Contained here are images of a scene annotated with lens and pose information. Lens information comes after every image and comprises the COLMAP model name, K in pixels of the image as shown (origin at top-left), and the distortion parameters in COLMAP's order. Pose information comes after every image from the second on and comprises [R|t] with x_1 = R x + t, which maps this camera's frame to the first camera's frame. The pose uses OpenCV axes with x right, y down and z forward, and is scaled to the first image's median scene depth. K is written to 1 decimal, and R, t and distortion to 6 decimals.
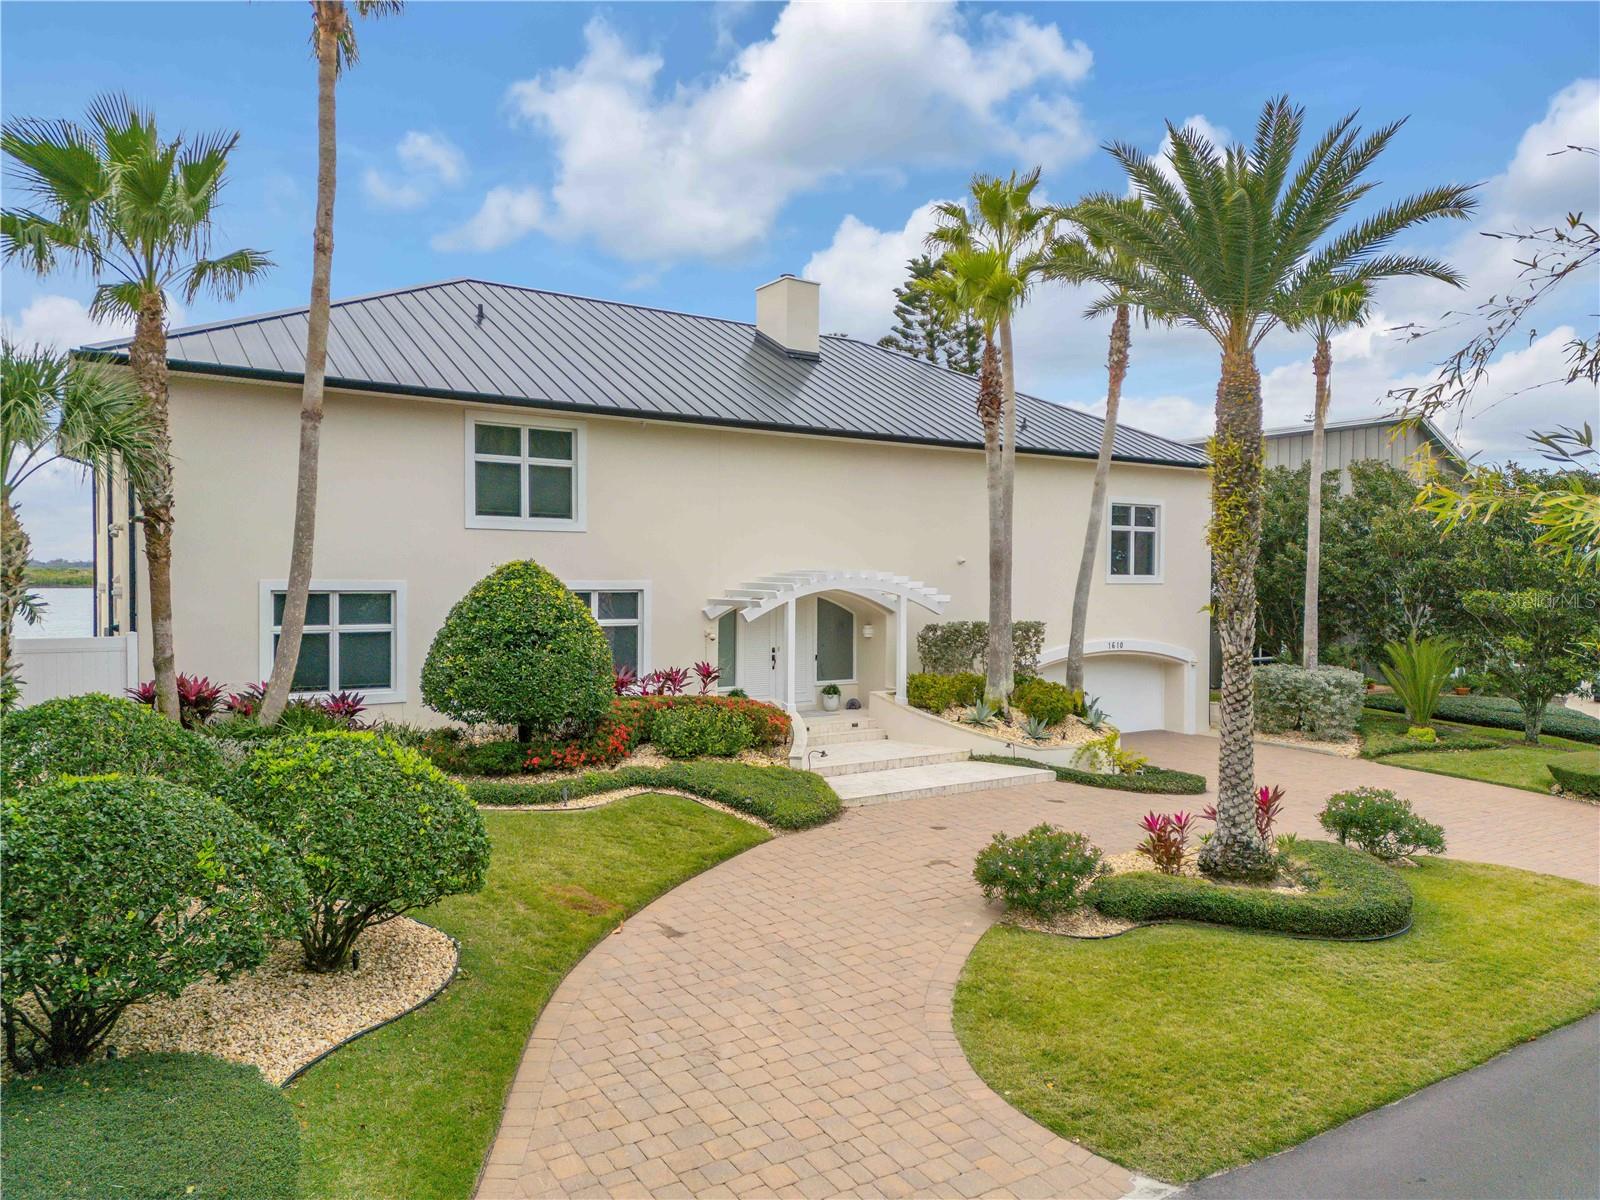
lens RADIAL K [[1121.9, 0, 800.0], [0, 1121.9, 600.0], [0, 0, 1]] dist [0.087701, -0.000339]
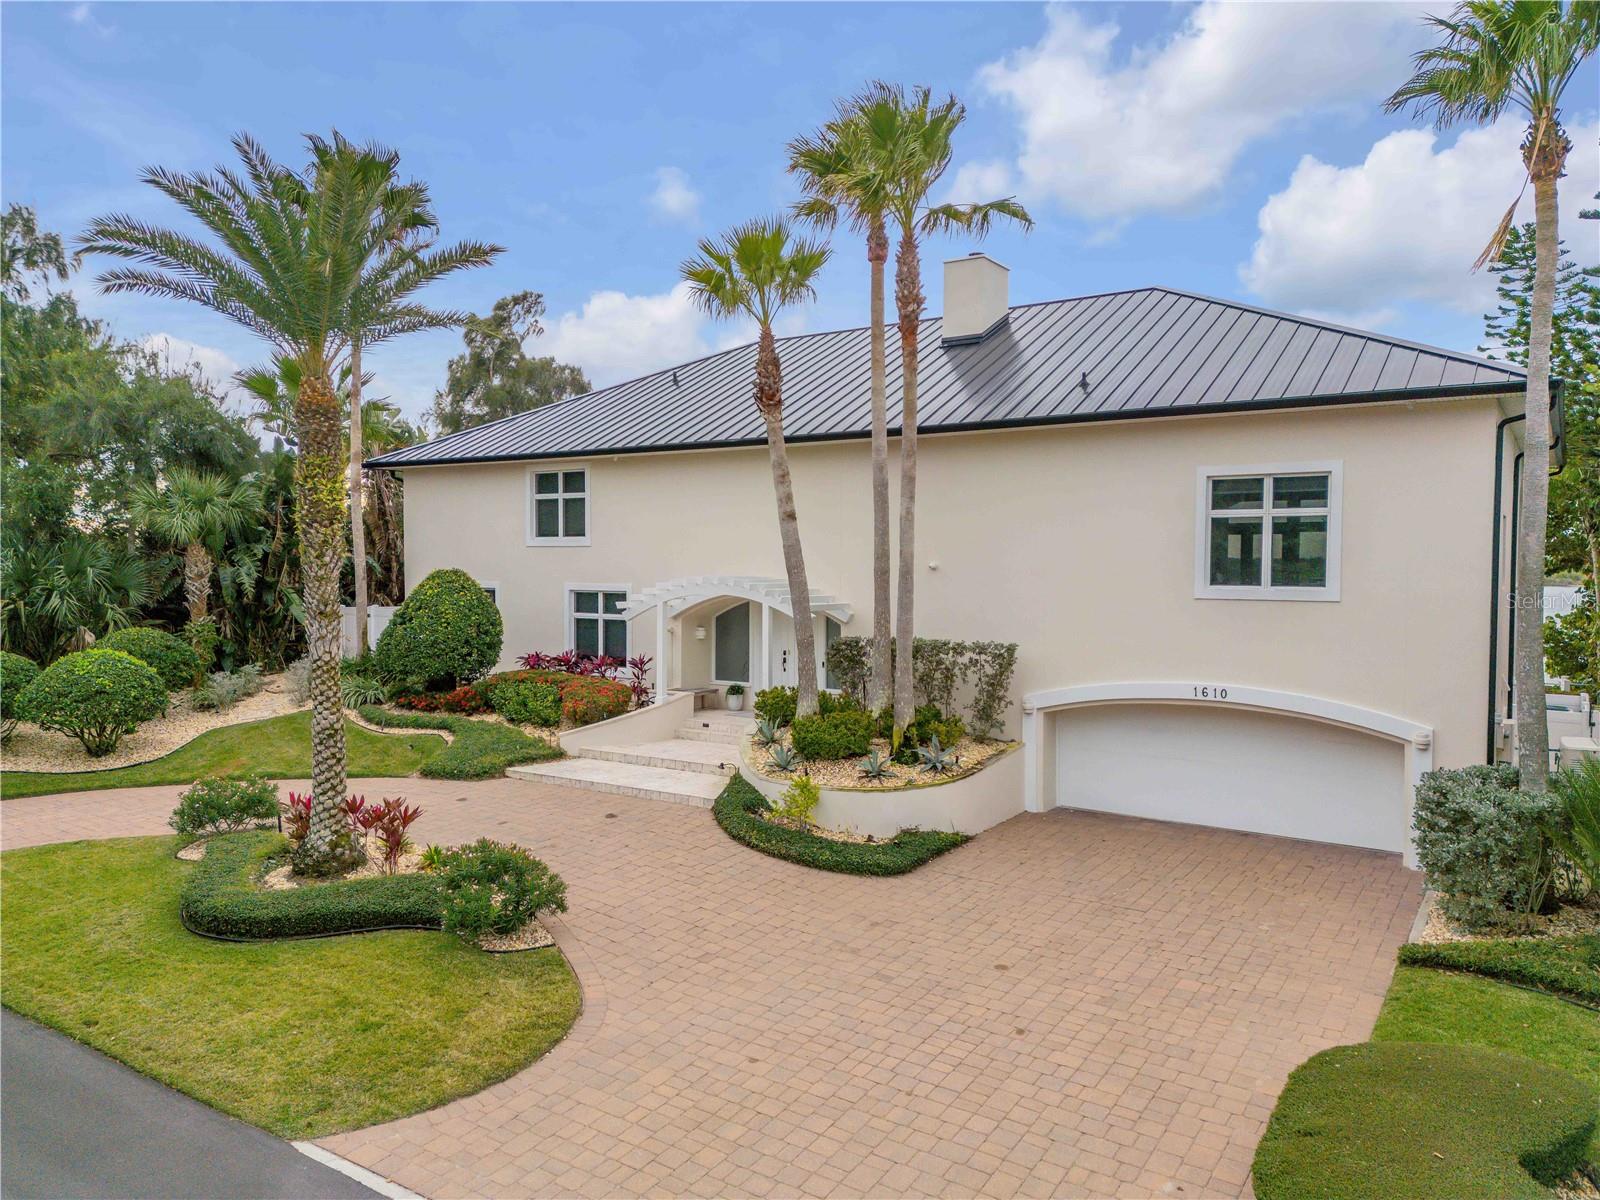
lens RADIAL K [[1121.9, 0, 800.0], [0, 1121.9, 600.0], [0, 0, 1]] dist [0.087701, -0.000339]
pose [[0.382713, 0.014495, -0.923754, 1.113920], [-0.034710, 0.999397, 0.001301, -0.008849], [0.923215, 0.031565, 0.382985, 0.733799]]
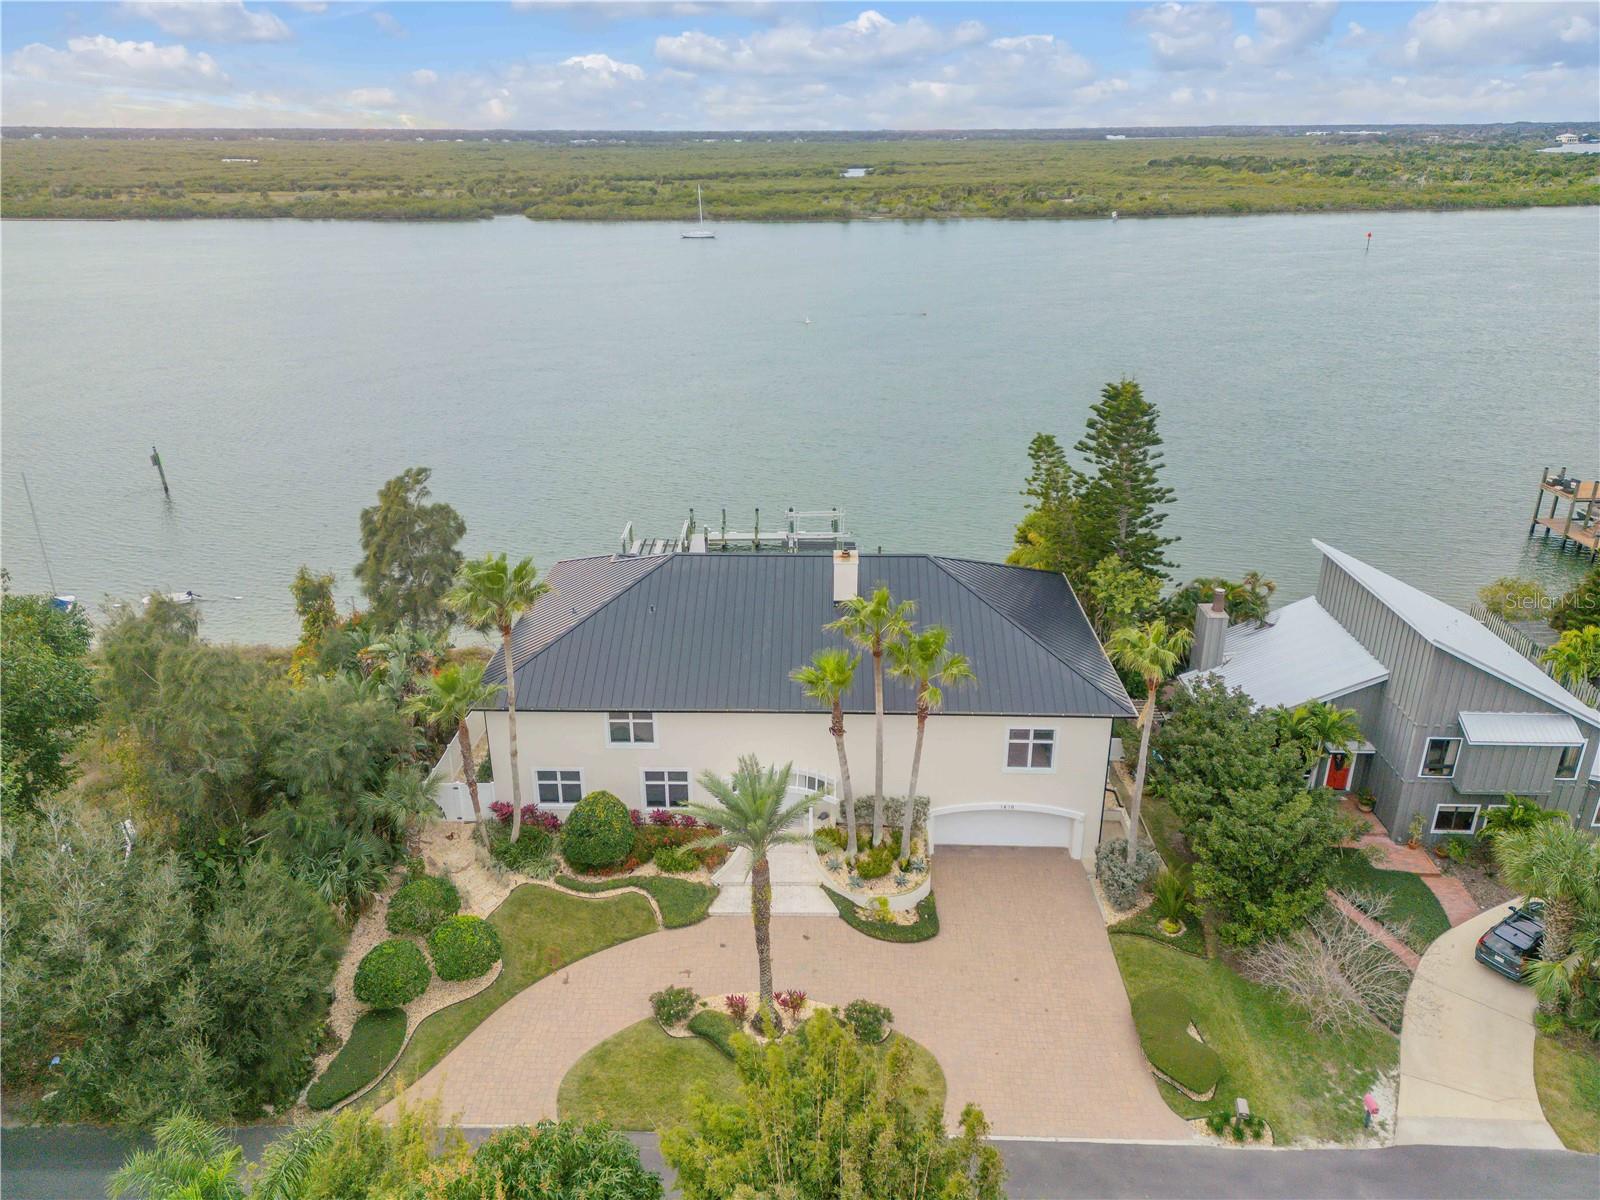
lens RADIAL K [[1121.9, 0, 800.0], [0, 1121.9, 600.0], [0, 0, 1]] dist [0.087701, -0.000339]
pose [[0.817144, 0.200508, -0.540437, 1.192929], [-0.003565, 0.939293, 0.343098, -1.113734], [0.576423, -0.278434, 0.768252, -0.473054]]
